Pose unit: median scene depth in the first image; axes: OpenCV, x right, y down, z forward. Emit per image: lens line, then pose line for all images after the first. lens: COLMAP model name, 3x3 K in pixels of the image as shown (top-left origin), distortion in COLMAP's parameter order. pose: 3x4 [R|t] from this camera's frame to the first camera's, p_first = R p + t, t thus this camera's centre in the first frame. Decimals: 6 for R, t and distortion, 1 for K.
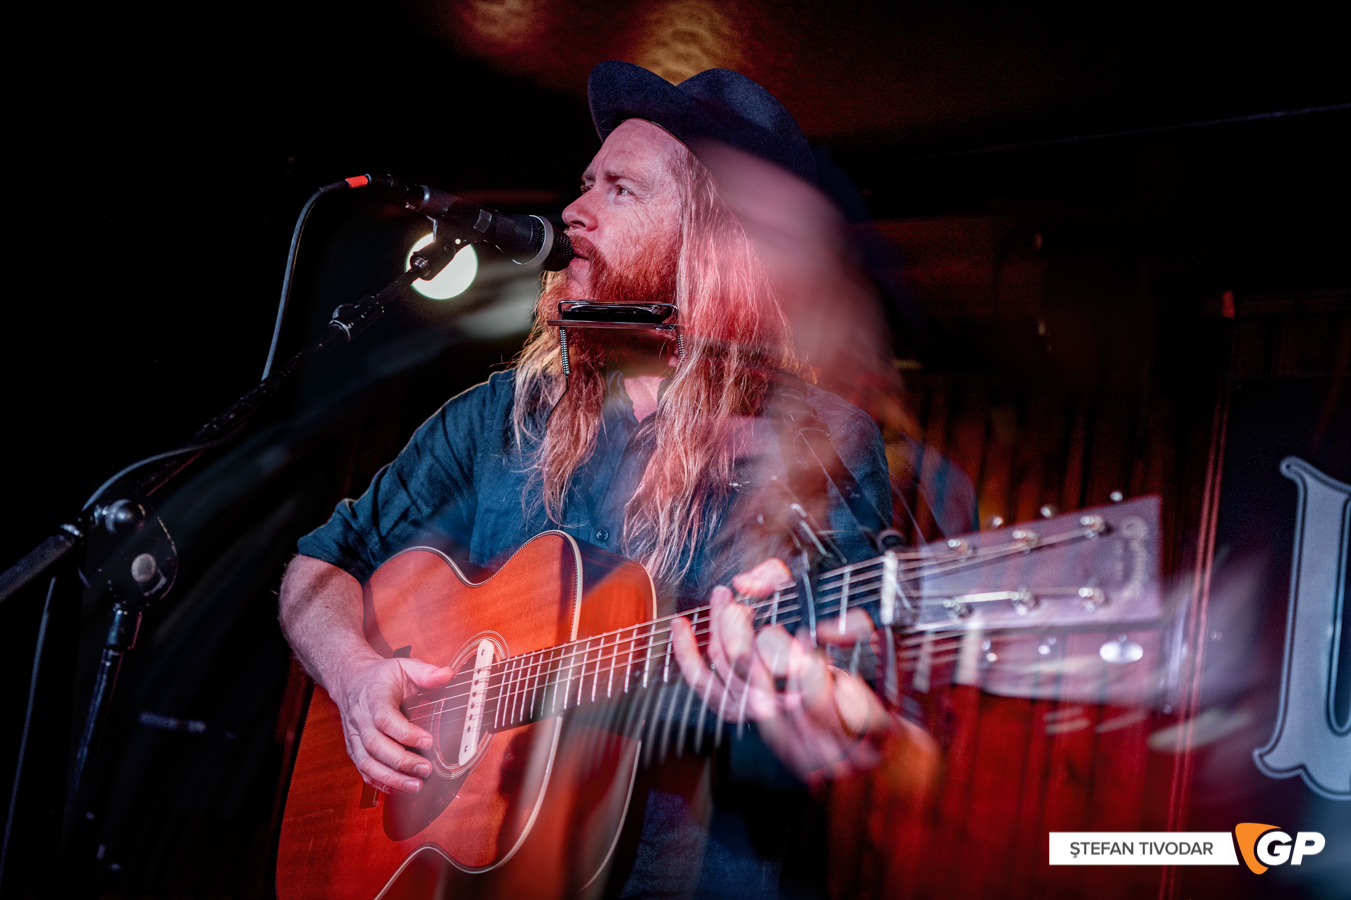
lens RADIAL K [[1498.3, 0, 722.7], [0, 1498.3, 454.4], [0, 0, 1]] dist [0.010241, 0.036385]
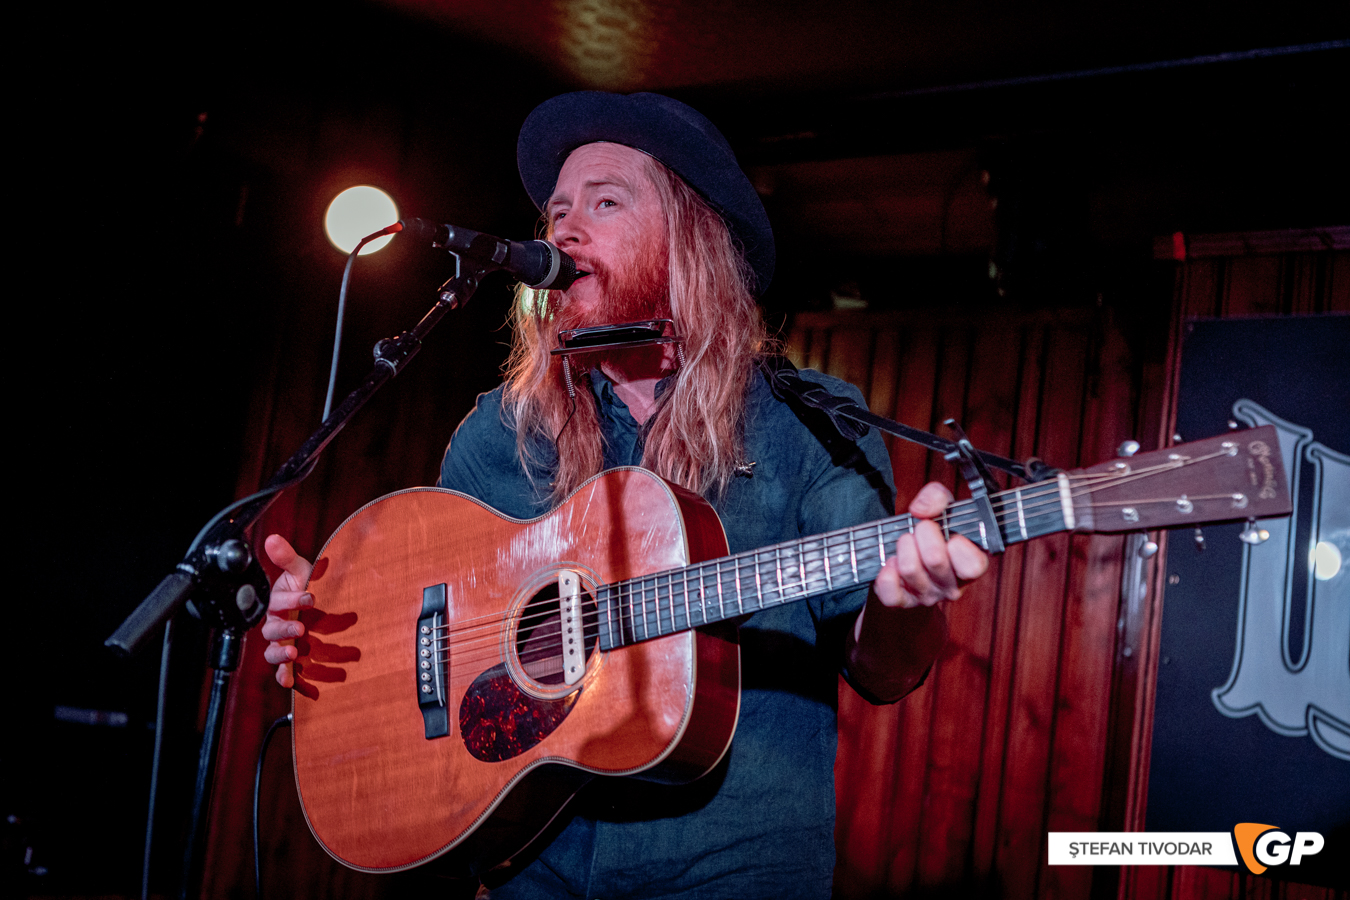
lens RADIAL K [[2091.7, 0, 673.9], [0, 2091.7, 383.6], [0, 0, 1]] dist [0.141126, -0.393335]
pose [[0.995995, -0.039569, 0.080172, -0.144051], [0.035092, 0.997785, 0.056505, -0.128585], [-0.082230, -0.053465, 0.995178, -0.472149]]
